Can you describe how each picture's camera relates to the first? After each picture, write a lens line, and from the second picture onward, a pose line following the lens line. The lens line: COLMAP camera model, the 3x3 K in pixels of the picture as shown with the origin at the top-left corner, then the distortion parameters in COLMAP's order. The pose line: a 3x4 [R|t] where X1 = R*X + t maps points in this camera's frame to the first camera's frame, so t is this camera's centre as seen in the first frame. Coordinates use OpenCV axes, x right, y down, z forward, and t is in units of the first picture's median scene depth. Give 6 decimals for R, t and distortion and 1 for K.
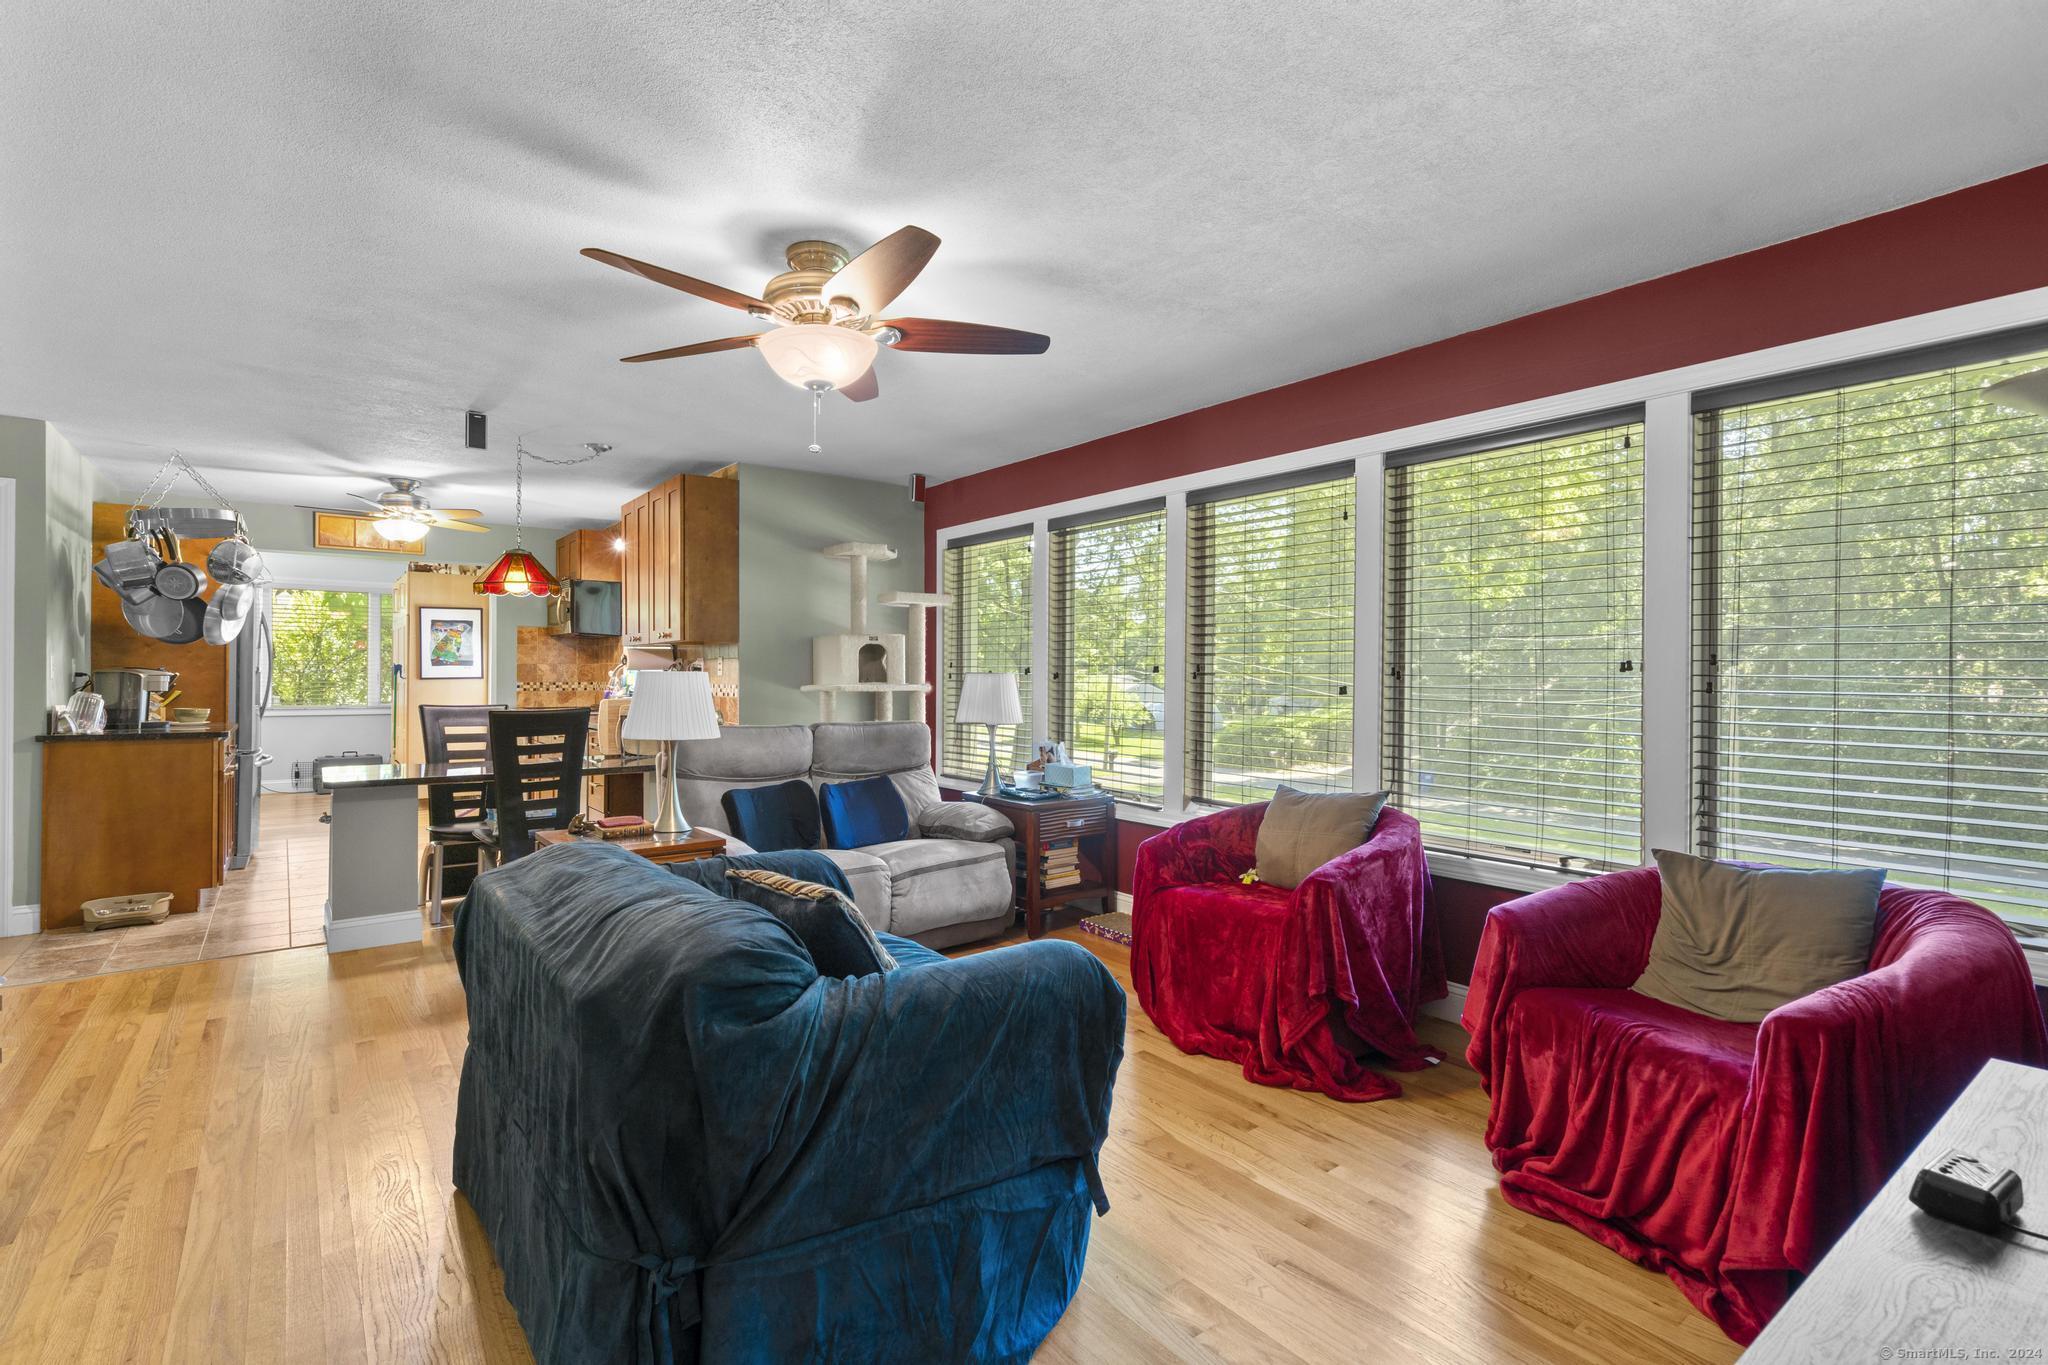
lens RADIAL K [[946.3, 0, 1018.5], [0, 946.3, 674.4], [0, 0, 1]] dist [0.000194, 0.000020]
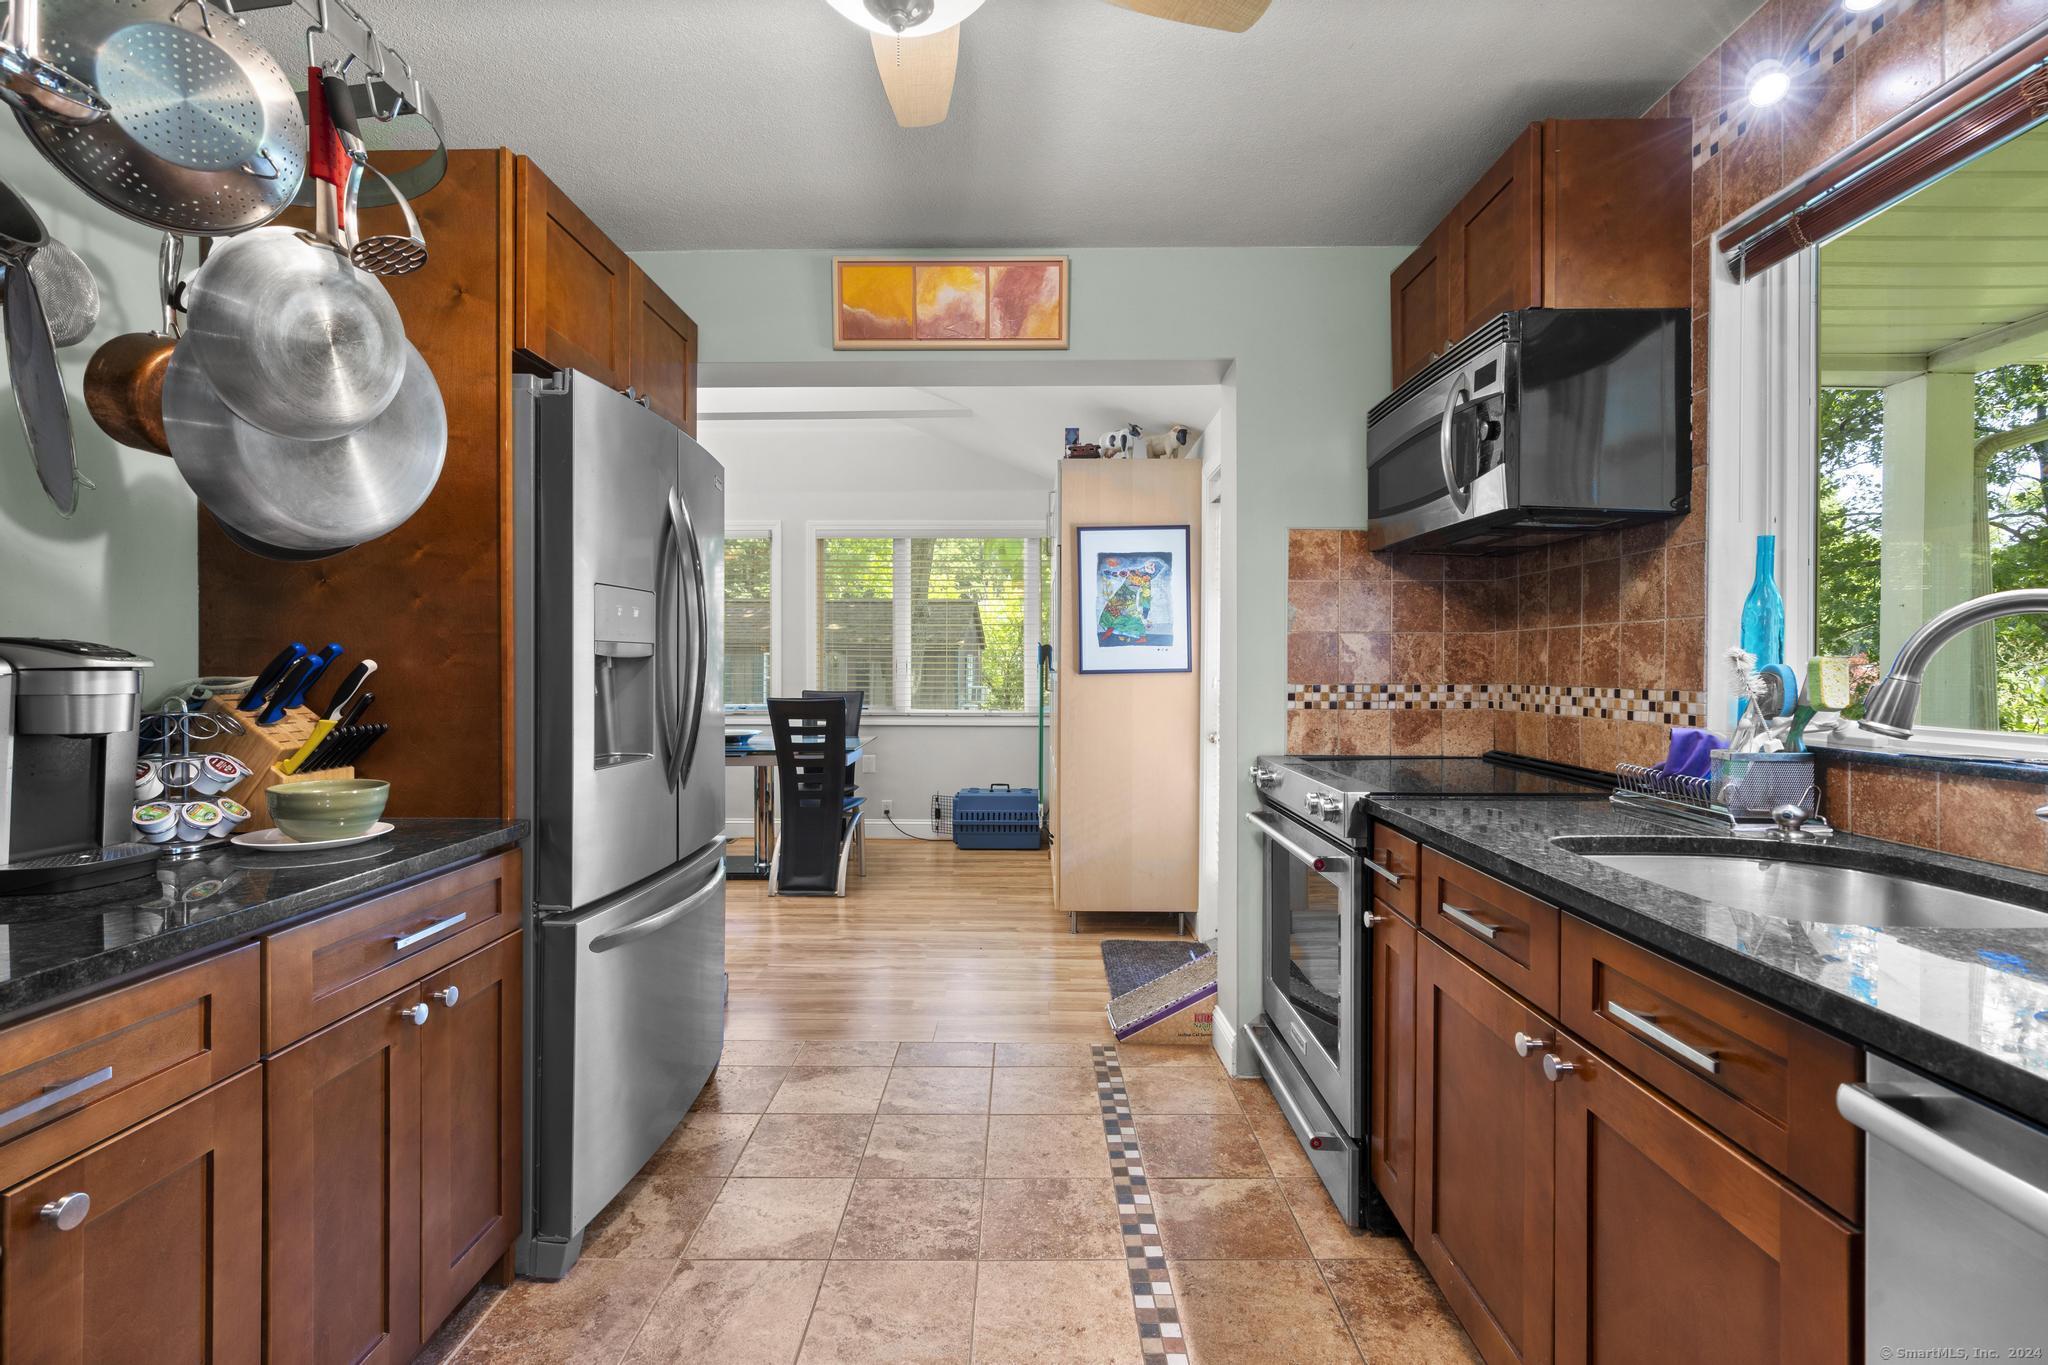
lens RADIAL K [[946.3, 0, 1018.5], [0, 946.3, 674.4], [0, 0, 1]] dist [0.000194, 0.000020]
pose [[0.785884, 0.003593, -0.618364, -0.347305], [0.003519, 0.999941, 0.010282, 0.000388], [0.618365, -0.010256, 0.785824, 0.585149]]
